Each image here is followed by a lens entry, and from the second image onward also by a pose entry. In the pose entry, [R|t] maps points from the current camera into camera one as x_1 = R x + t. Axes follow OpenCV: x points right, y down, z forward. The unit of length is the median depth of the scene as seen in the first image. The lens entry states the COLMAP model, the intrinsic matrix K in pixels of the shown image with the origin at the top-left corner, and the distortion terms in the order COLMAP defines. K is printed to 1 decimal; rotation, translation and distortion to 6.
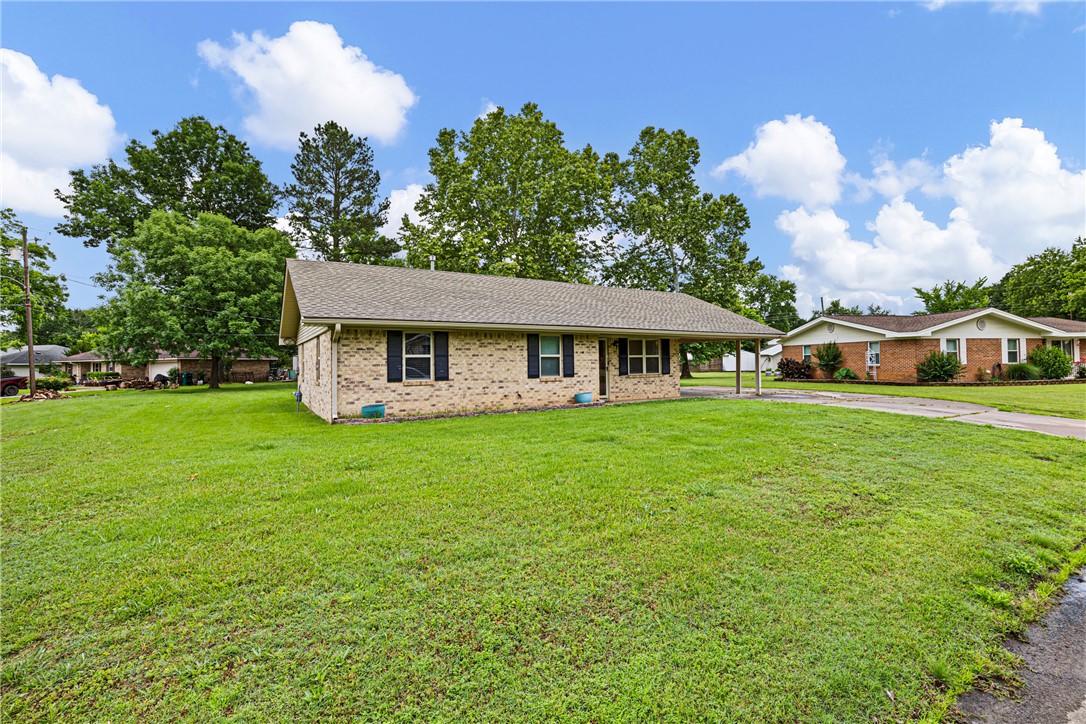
lens RADIAL K [[493.0, 0, 541.3], [0, 493.0, 363.3], [0, 0, 1]] dist [-0.003712, -0.000735]
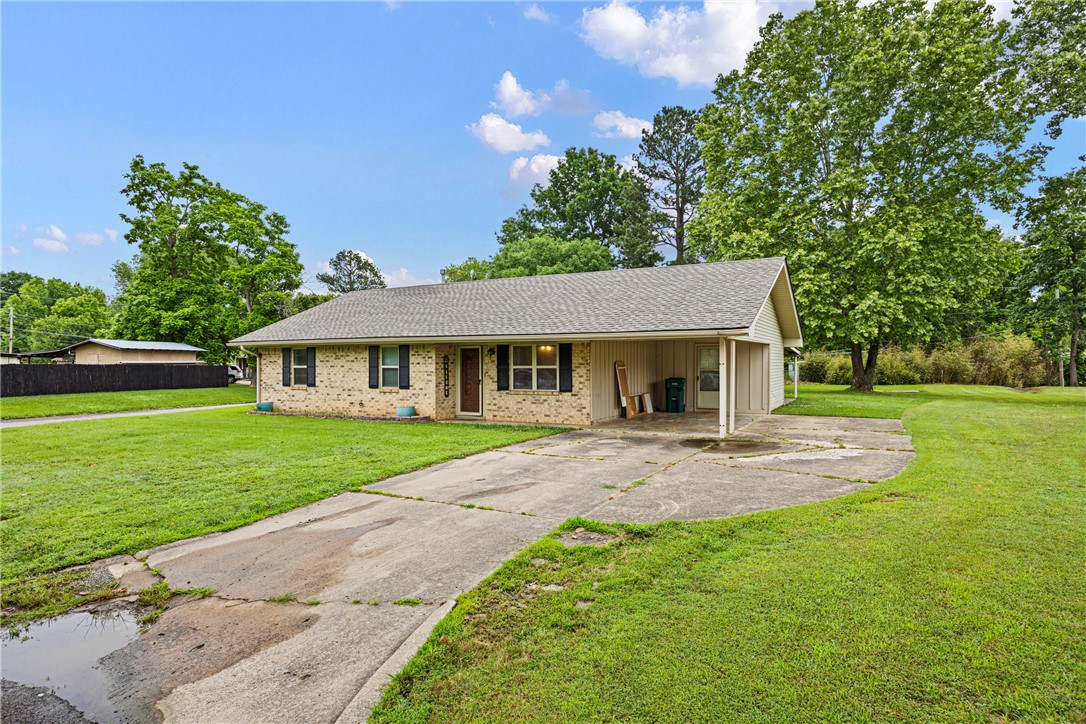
lens RADIAL K [[616.1, 0, 542.3], [0, 616.1, 364.3], [0, 0, 1]] dist [-0.001186, 0.000595]
pose [[0.509589, 0.004181, -0.860408, 1.295133], [-0.007811, 0.999969, 0.000233, -0.024051], [0.860383, 0.006602, 0.509606, 0.643267]]
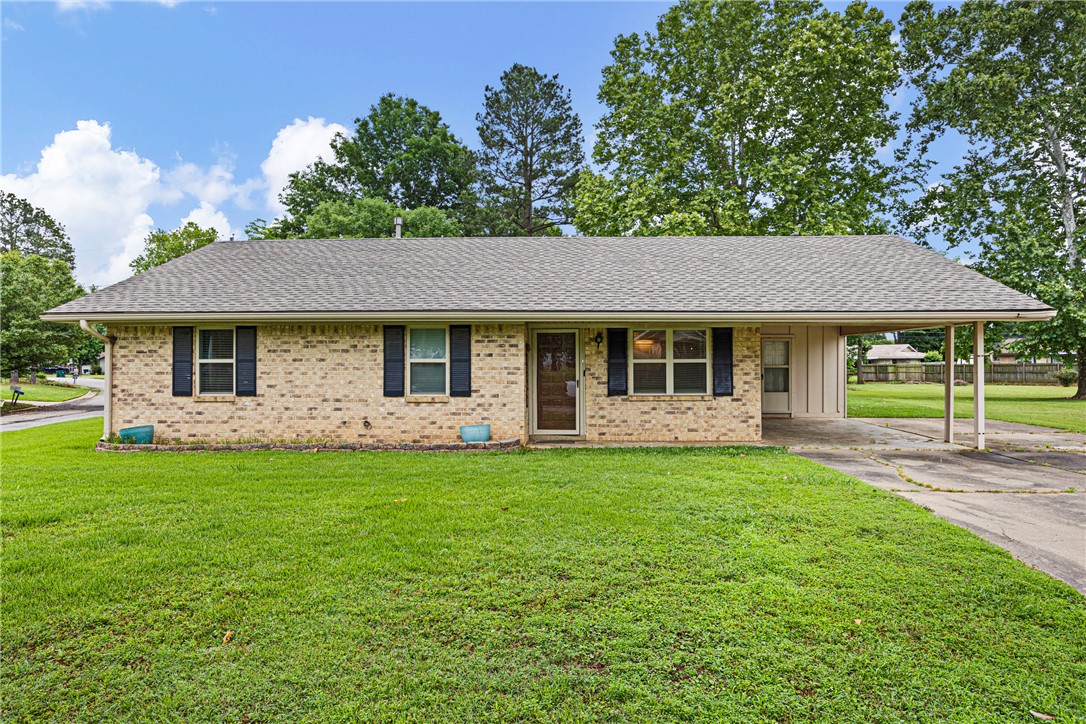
lens RADIAL K [[669.7, 0, 544.8], [0, 669.7, 359.0], [0, 0, 1]] dist [-0.008102, -0.000595]
pose [[0.838358, -0.000141, -0.545120, 0.608492], [-0.007845, 0.999893, -0.012324, -0.008297], [0.545063, 0.014608, 0.838268, 0.393907]]
